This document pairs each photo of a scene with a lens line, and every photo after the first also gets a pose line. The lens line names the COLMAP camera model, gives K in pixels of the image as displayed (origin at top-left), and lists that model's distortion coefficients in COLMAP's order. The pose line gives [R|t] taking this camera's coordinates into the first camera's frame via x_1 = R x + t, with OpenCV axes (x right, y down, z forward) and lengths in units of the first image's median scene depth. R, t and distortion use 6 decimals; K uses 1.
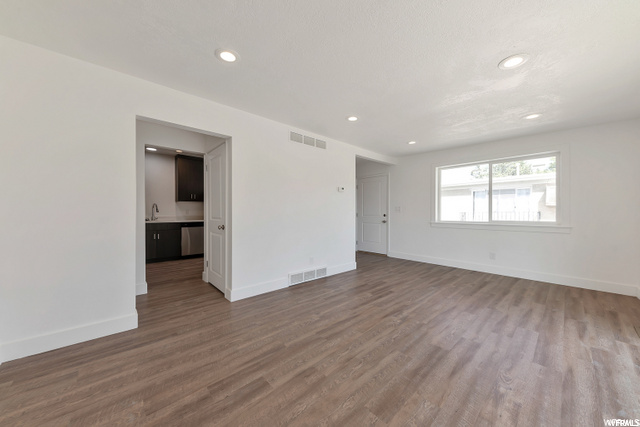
lens RADIAL K [[228.9, 0, 304.7], [0, 228.9, 211.2], [0, 0, 1]] dist [-0.002862, 0.000141]
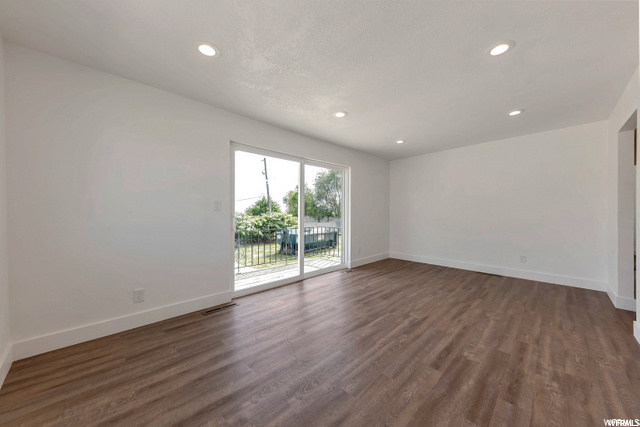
lens RADIAL K [[233.0, 0, 316.8], [0, 233.0, 218.9], [0, 0, 1]] dist [0.010269, -0.000575]
pose [[-0.996829, -0.000053, -0.079573, 0.879568], [-0.002526, 0.999517, 0.030989, -0.000145], [0.079533, 0.031092, -0.996347, 1.908219]]
